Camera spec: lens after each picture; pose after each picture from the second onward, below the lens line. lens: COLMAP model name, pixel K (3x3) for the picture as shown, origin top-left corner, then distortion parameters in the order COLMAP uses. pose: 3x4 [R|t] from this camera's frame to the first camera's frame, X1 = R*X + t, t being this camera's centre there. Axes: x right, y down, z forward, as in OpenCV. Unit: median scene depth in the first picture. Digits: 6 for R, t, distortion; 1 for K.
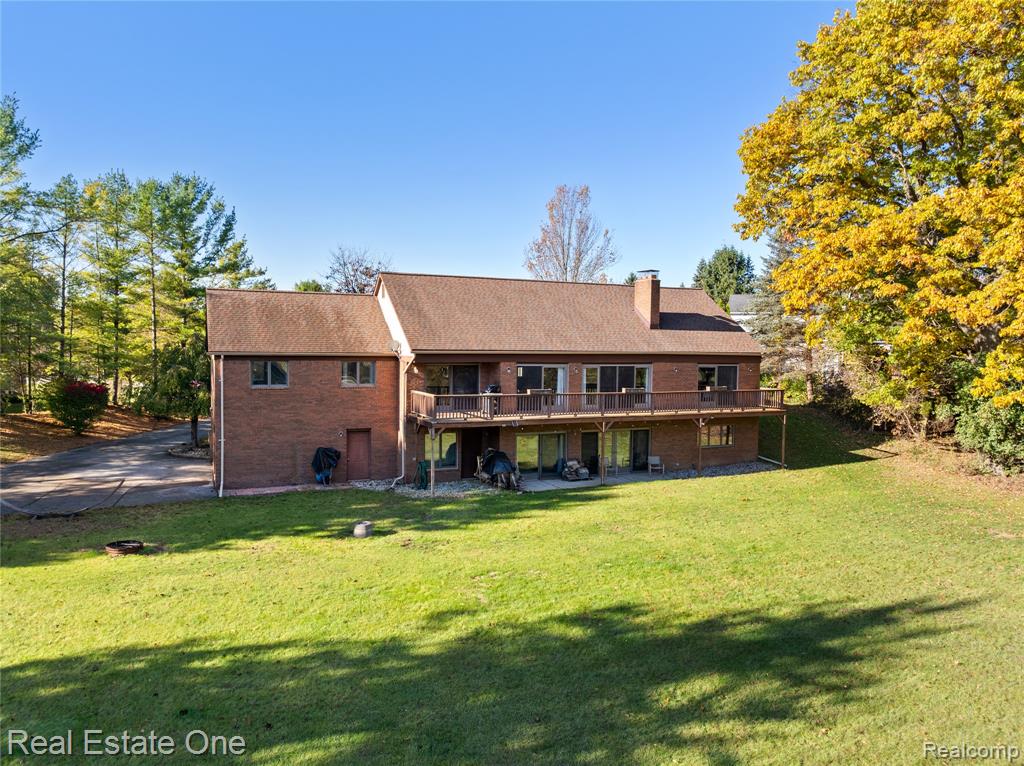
lens RADIAL K [[737.5, 0, 512.0], [0, 737.5, 383.0], [0, 0, 1]] dist [-0.027209, -0.006569]
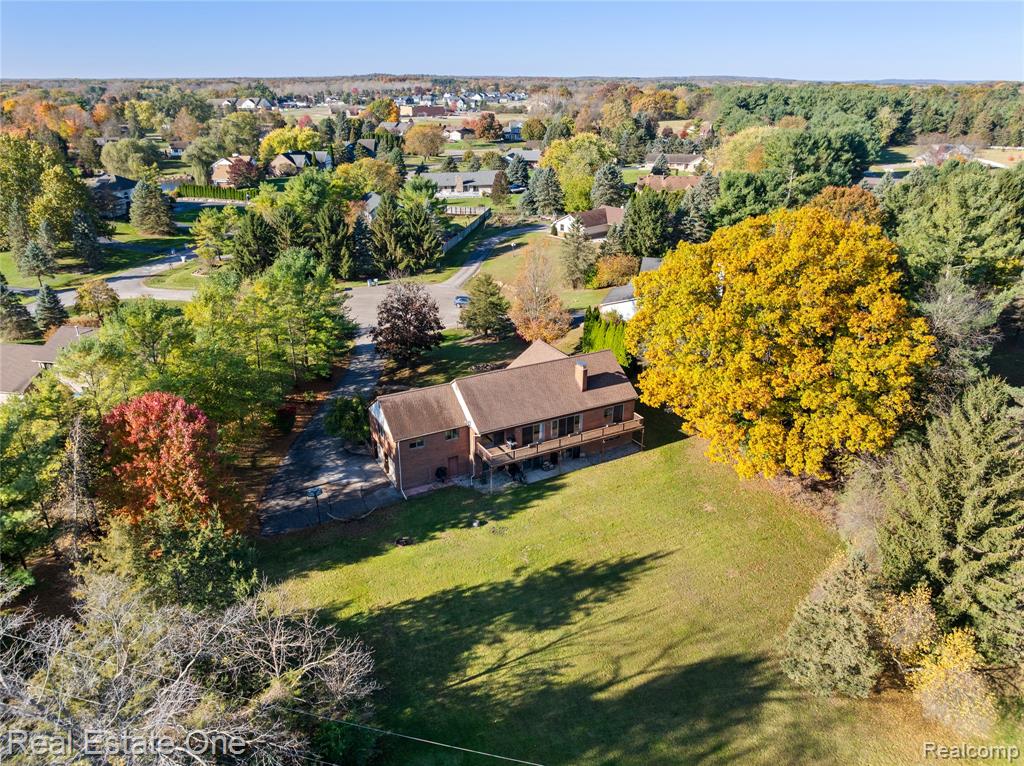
lens RADIAL K [[737.5, 0, 512.0], [0, 737.5, 383.0], [0, 0, 1]] dist [-0.027209, -0.006569]
pose [[0.997135, -0.036845, 0.066066, -0.327095], [0.013340, 0.945324, 0.325860, -1.718835], [-0.074460, -0.324045, 0.943107, -2.090709]]
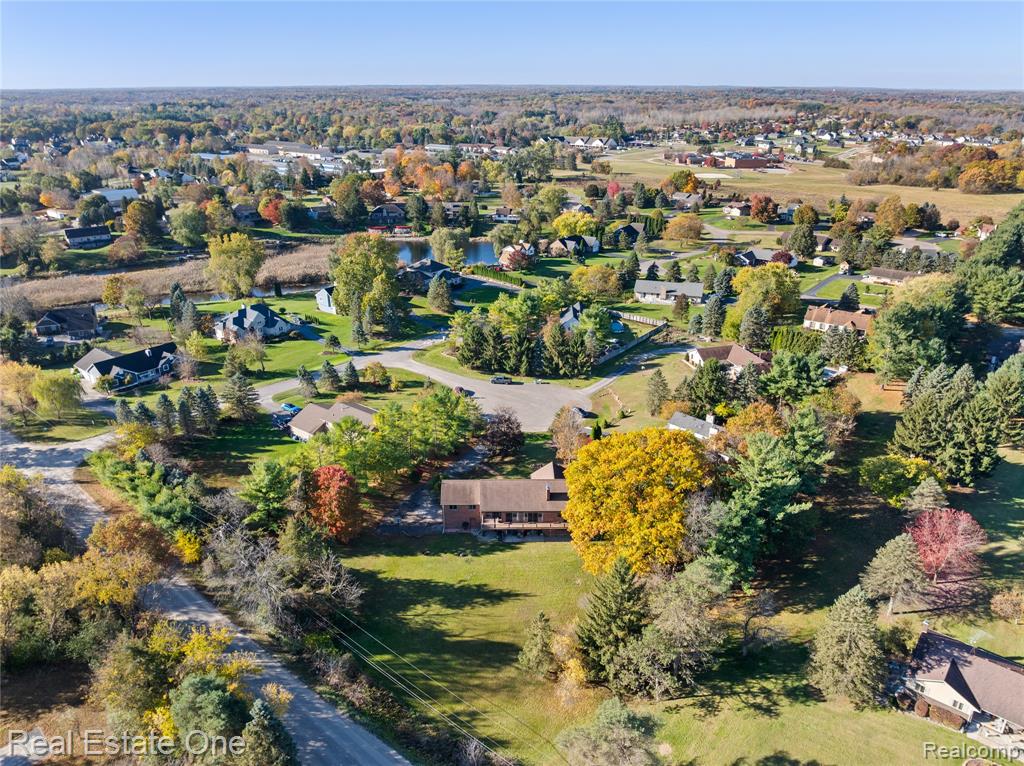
lens RADIAL K [[737.5, 0, 512.0], [0, 737.5, 383.0], [0, 0, 1]] dist [-0.027209, -0.006569]
pose [[0.918097, 0.143436, -0.369492, 2.937020], [-0.017198, 0.945761, 0.324408, -4.144324], [0.395983, -0.291484, 0.870767, -4.881071]]
